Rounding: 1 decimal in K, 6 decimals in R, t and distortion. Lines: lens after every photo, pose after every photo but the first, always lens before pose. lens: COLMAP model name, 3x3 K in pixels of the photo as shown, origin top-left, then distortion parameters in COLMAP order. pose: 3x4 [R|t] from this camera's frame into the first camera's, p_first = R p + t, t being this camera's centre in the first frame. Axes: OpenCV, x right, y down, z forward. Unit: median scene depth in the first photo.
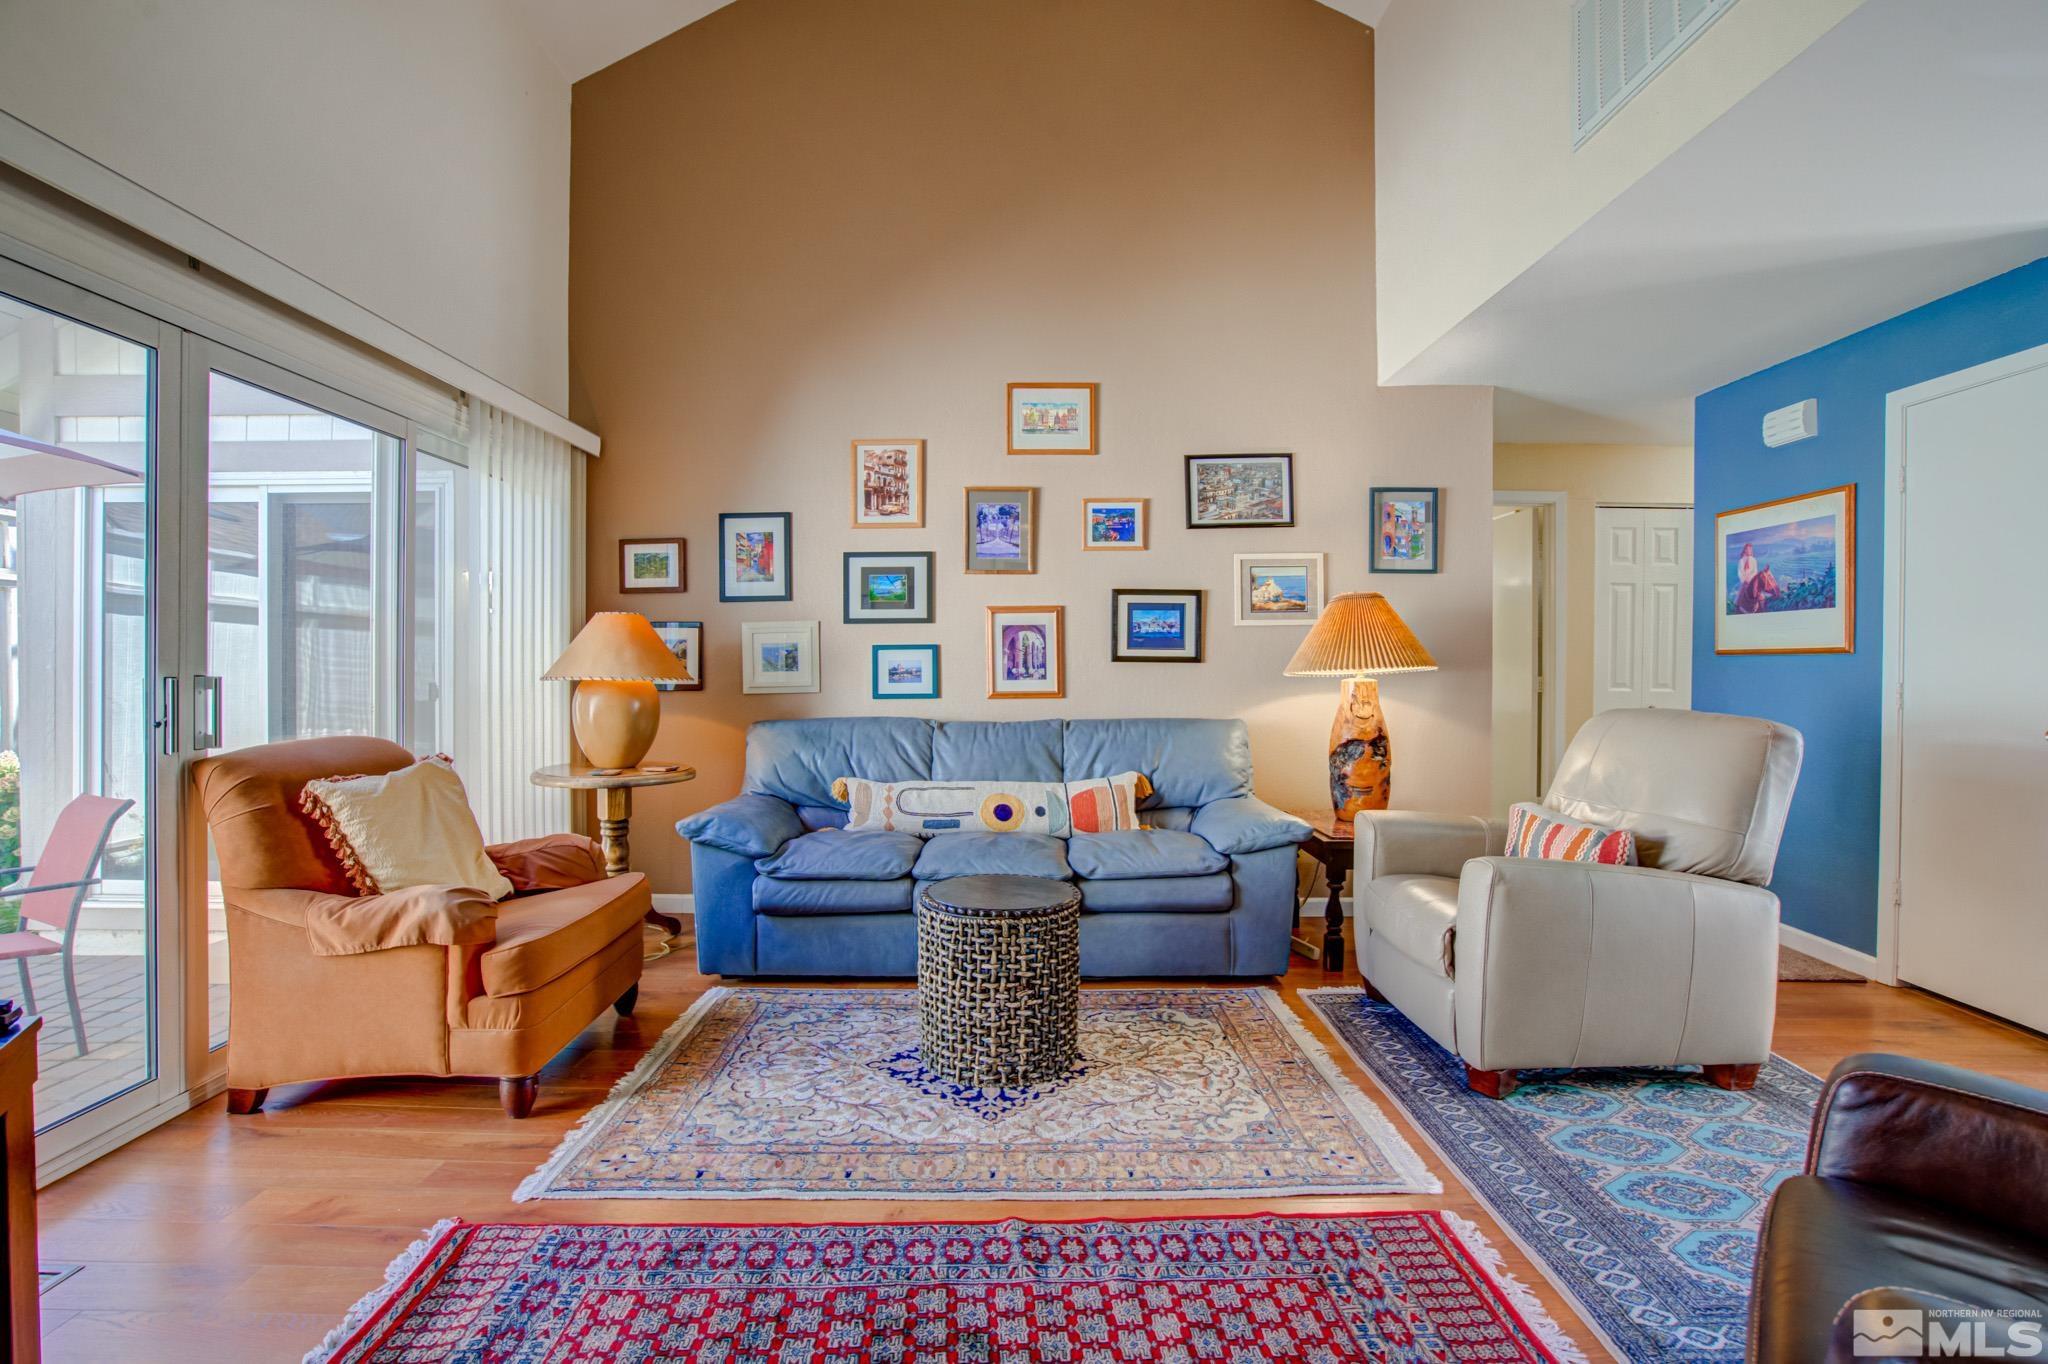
lens RADIAL K [[930.6, 0, 1029.6], [0, 930.6, 670.3], [0, 0, 1]] dist [-0.058083, 0.024216]
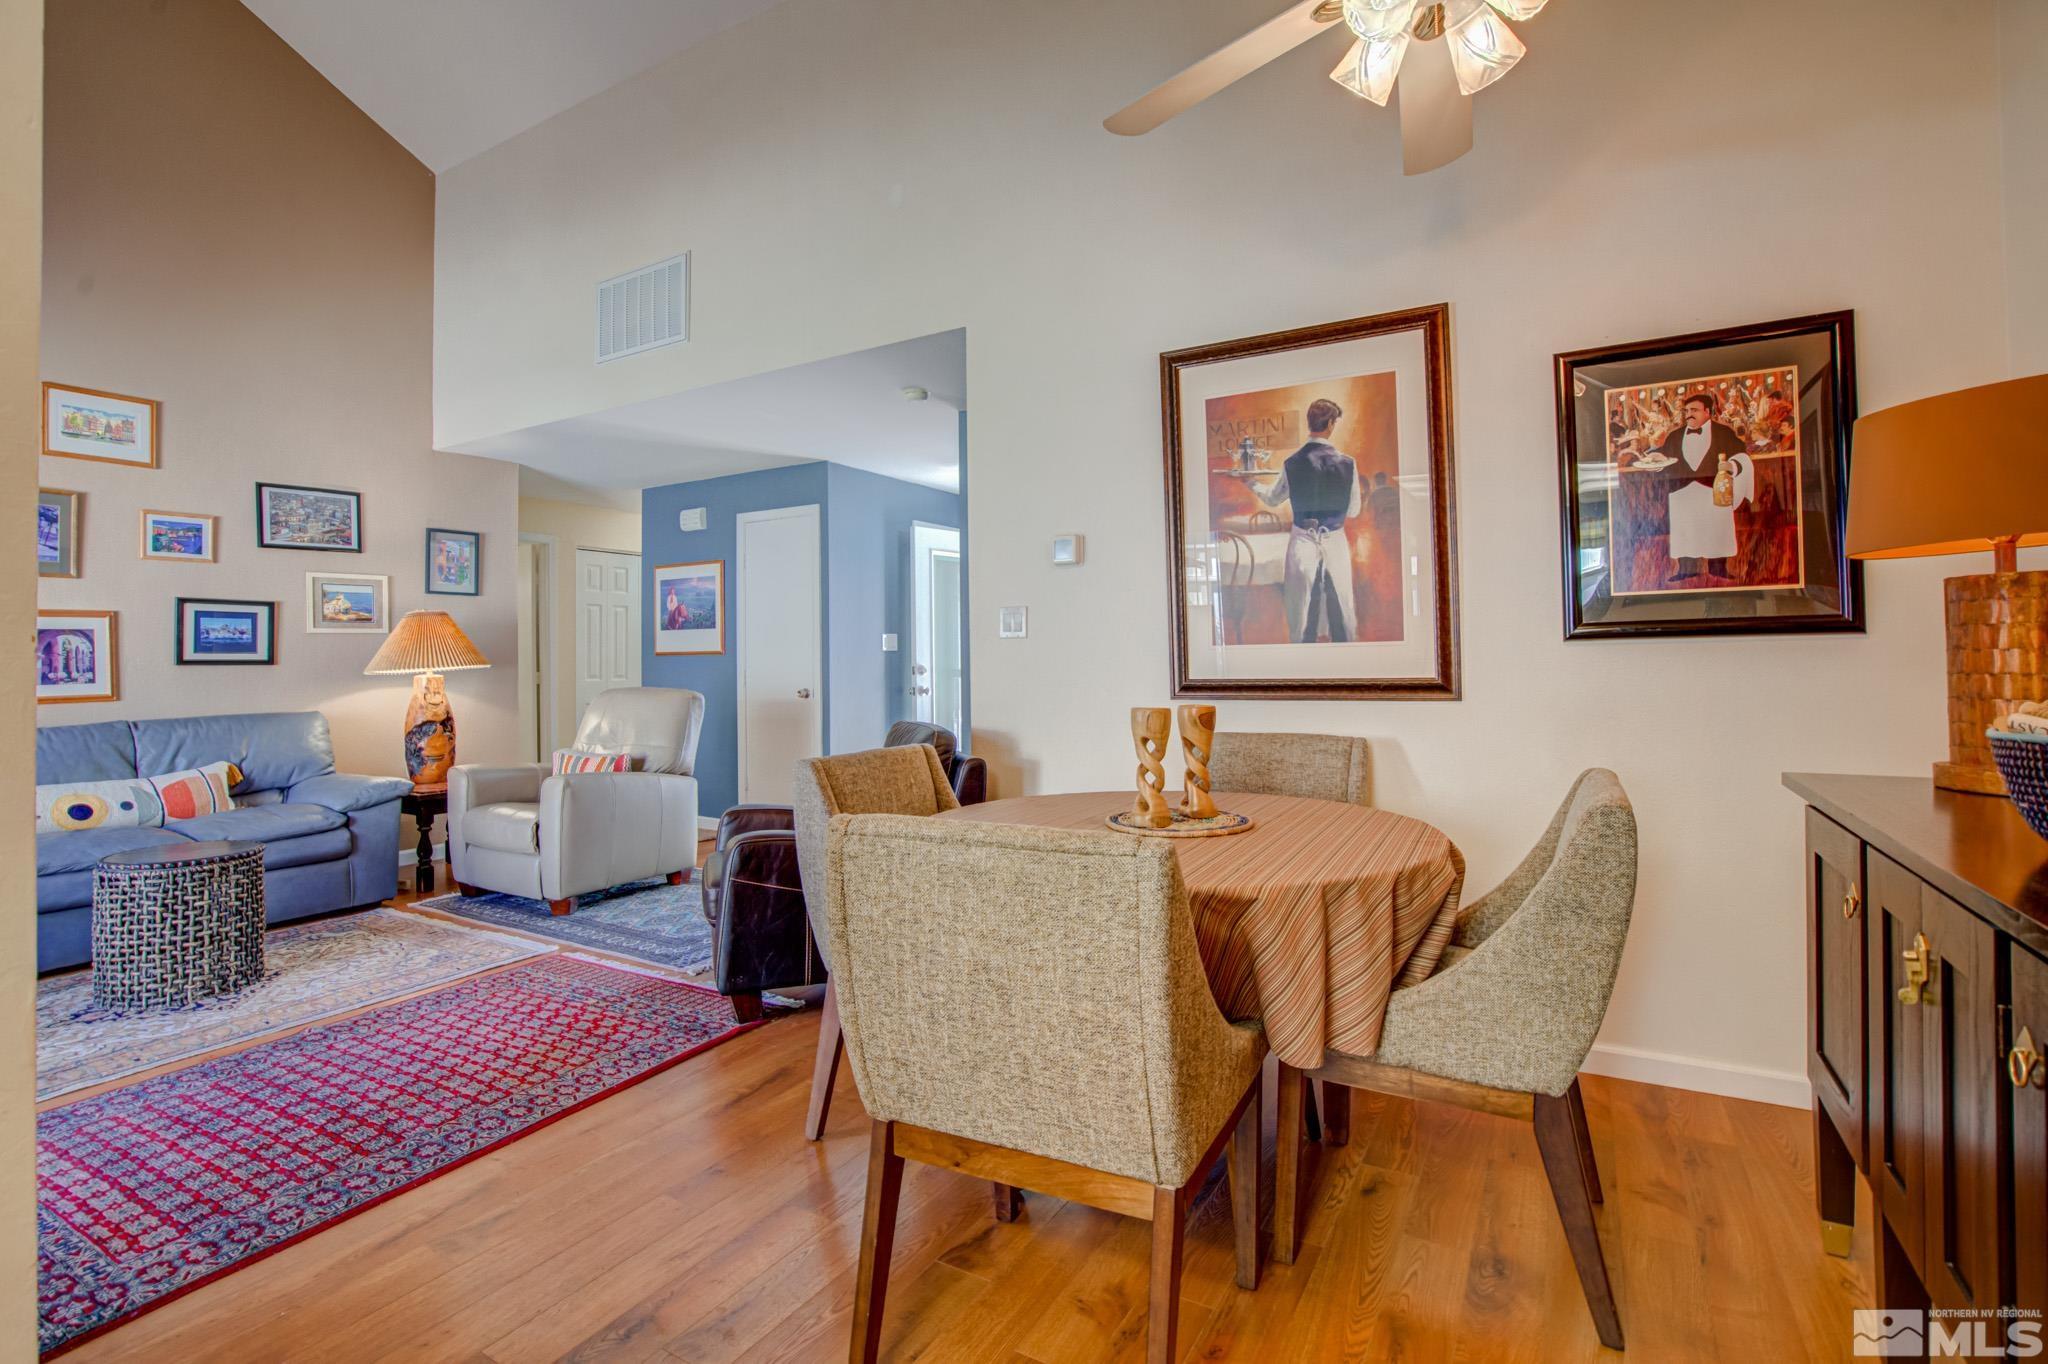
lens RADIAL K [[952.3, 0, 1025.4], [0, 952.3, 650.7], [0, 0, 1]] dist [-0.060219, 0.026273]
pose [[0.497771, -0.000043, 0.867308, -0.365591], [0.016384, 0.999822, -0.009354, 0.000161], [-0.867154, 0.018867, 0.497683, -0.396323]]
